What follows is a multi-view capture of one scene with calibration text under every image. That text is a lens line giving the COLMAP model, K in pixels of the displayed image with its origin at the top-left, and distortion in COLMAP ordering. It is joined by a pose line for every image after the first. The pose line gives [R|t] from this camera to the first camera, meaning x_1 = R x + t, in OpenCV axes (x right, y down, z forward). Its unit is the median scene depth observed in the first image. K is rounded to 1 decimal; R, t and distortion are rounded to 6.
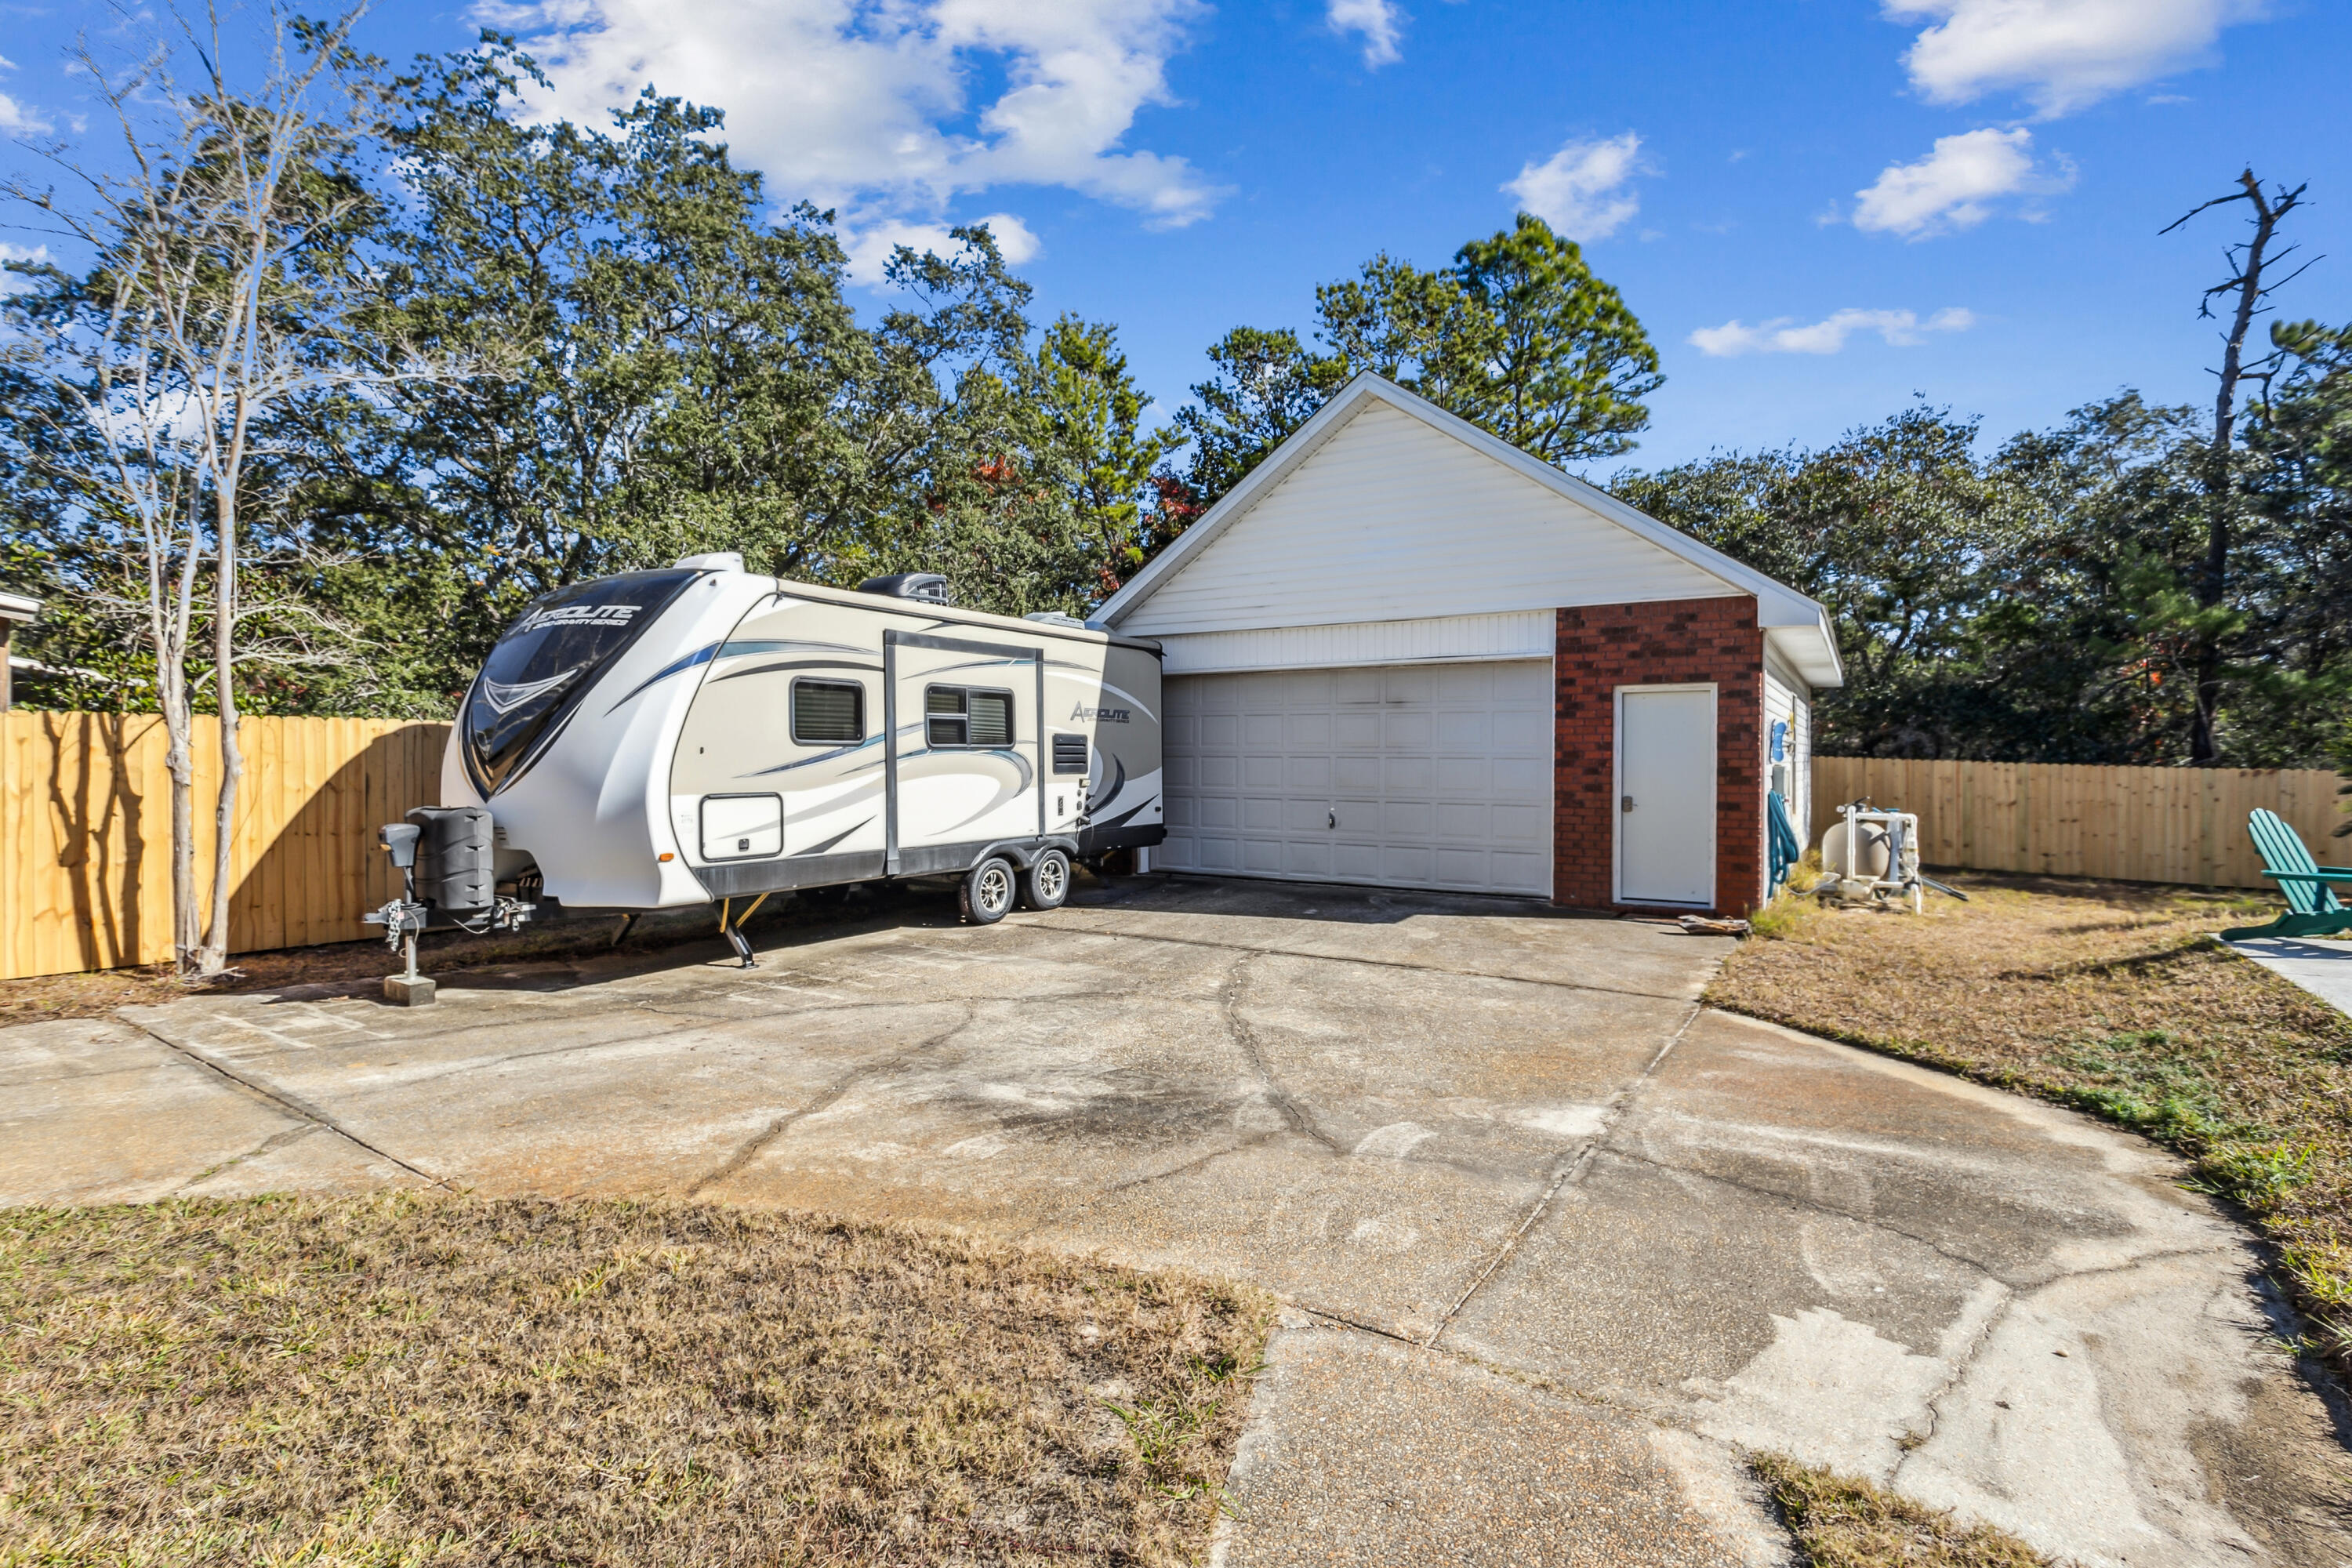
lens RADIAL K [[1142.5, 0, 1128.4], [0, 1142.5, 784.1], [0, 0, 1]] dist [-0.000356, 0.000230]
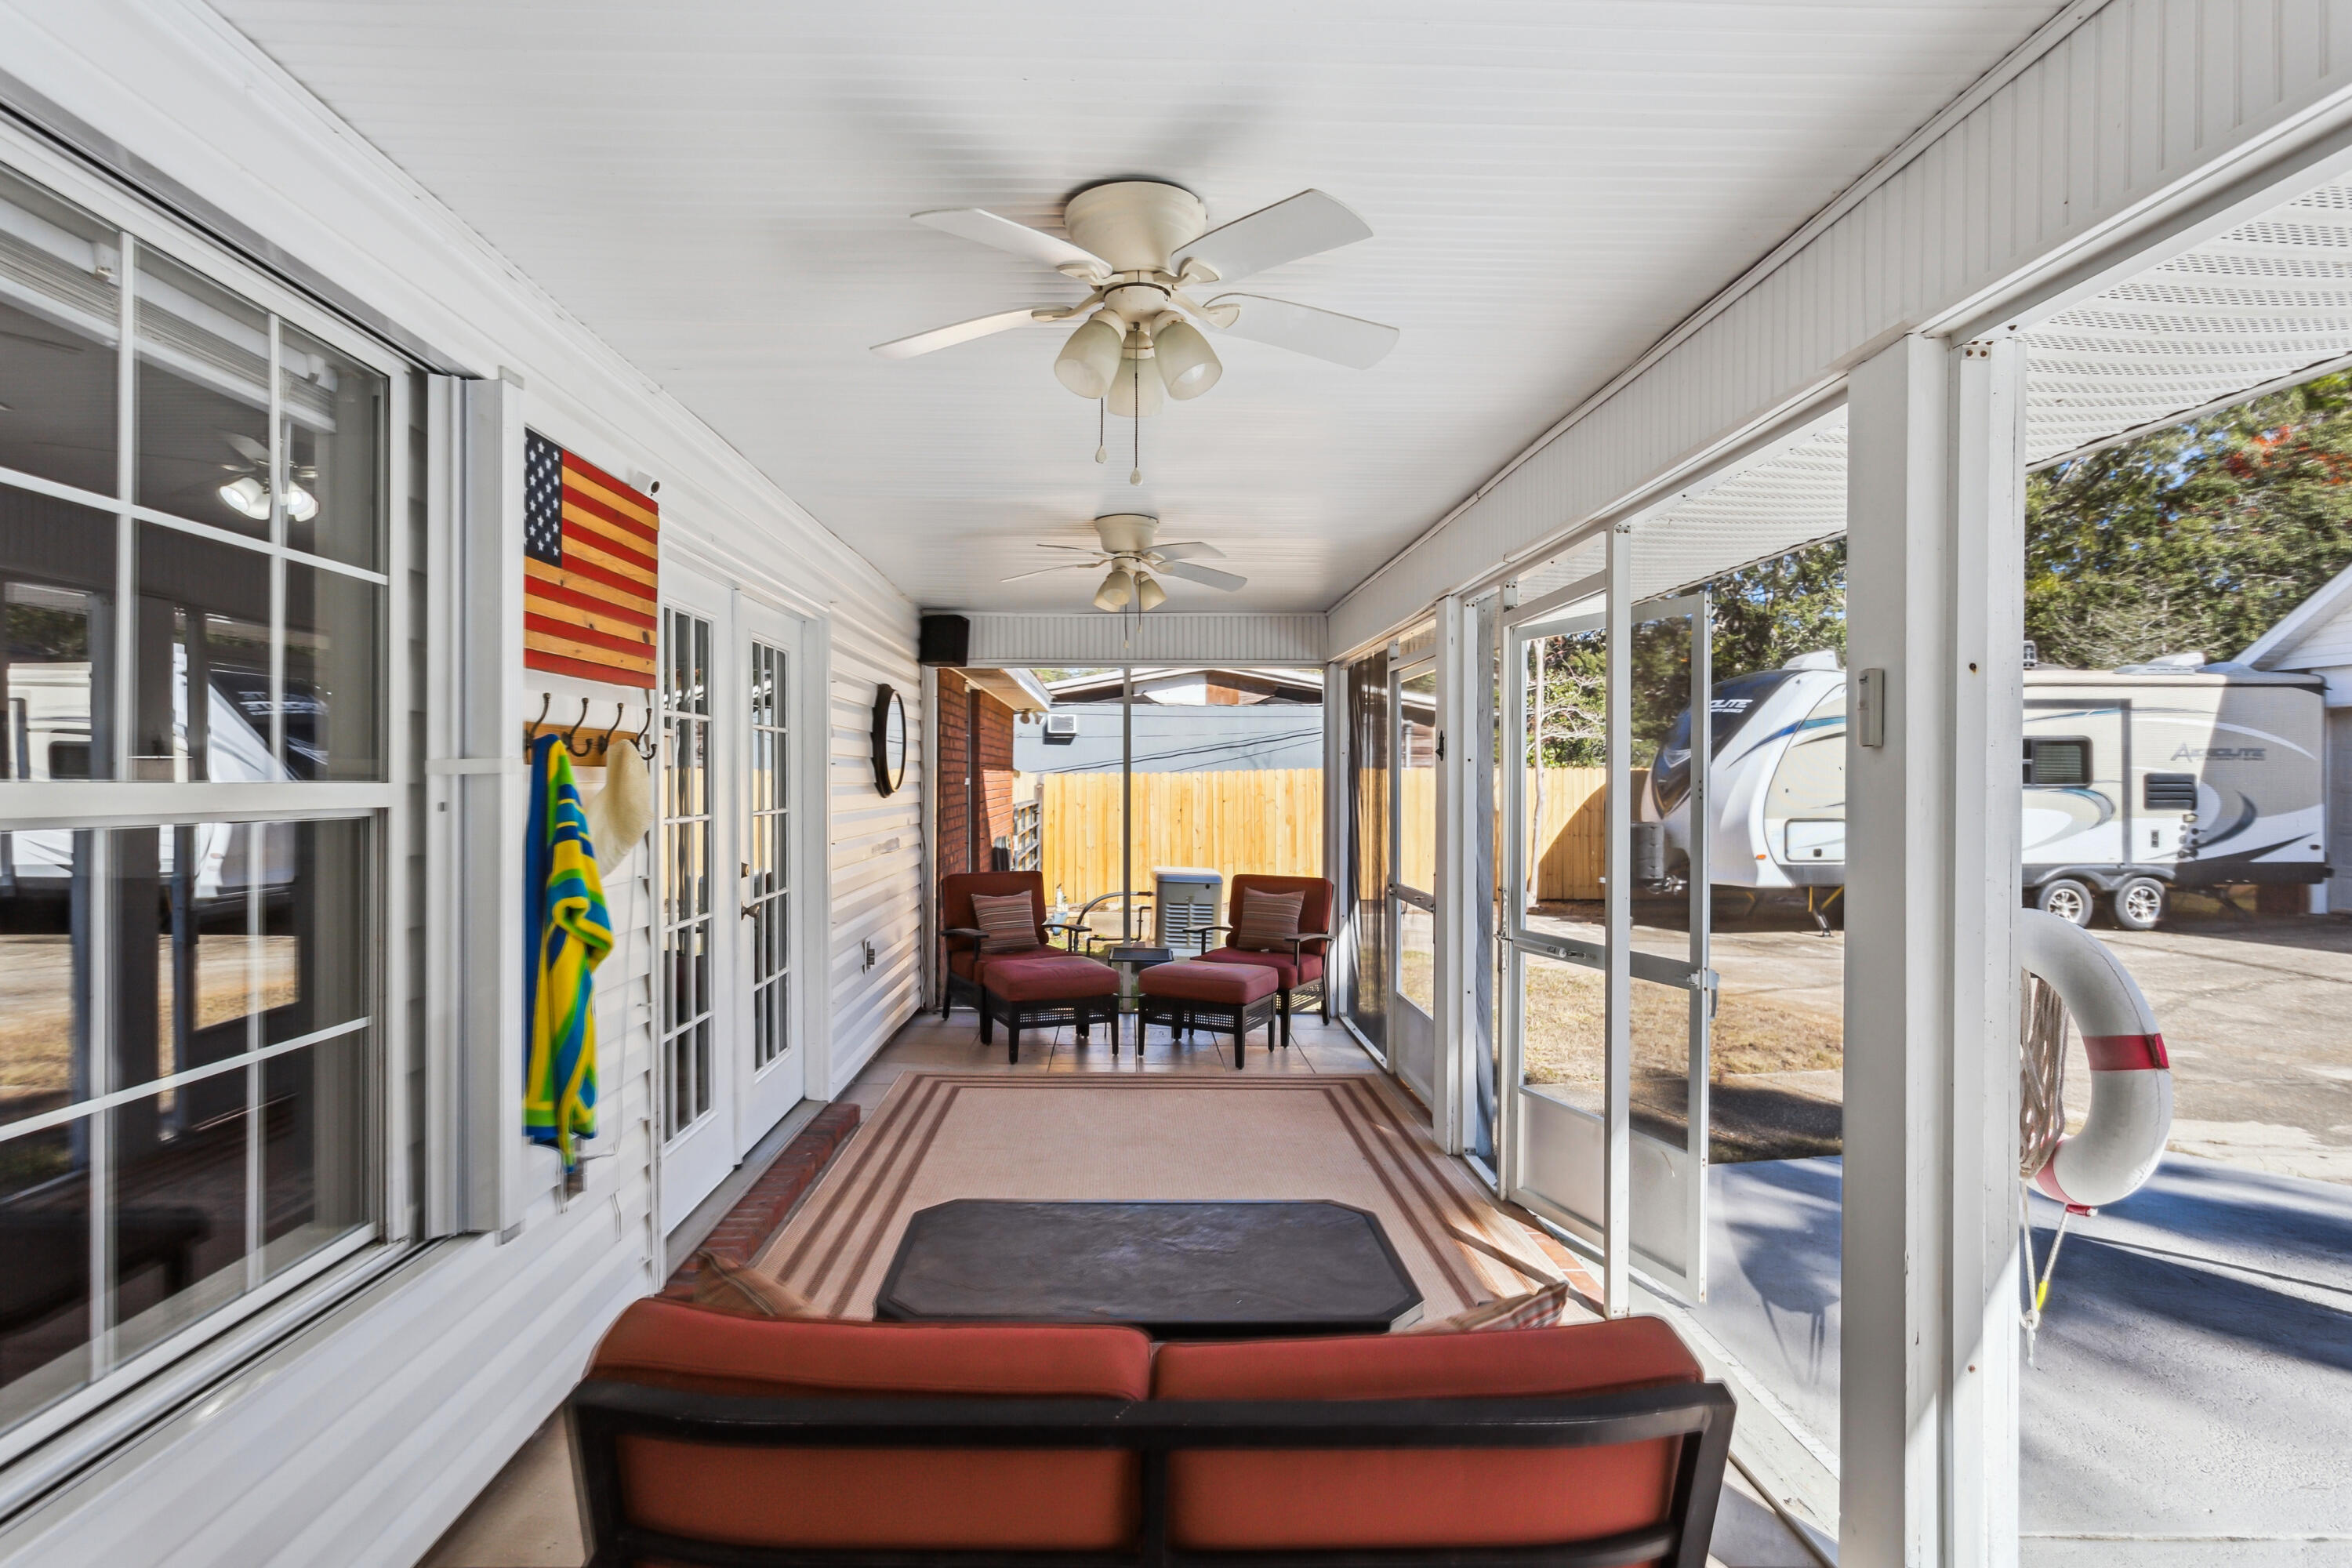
lens RADIAL K [[1300.8, 0, 1173.5], [0, 1300.8, 776.1], [0, 0, 1]] dist [-0.000760, -0.000801]
pose [[0.596445, 0.006848, -0.802625, 0.400512], [-0.018768, 0.999809, -0.005416, -0.017264], [0.802435, 0.018293, 0.596460, -0.532499]]
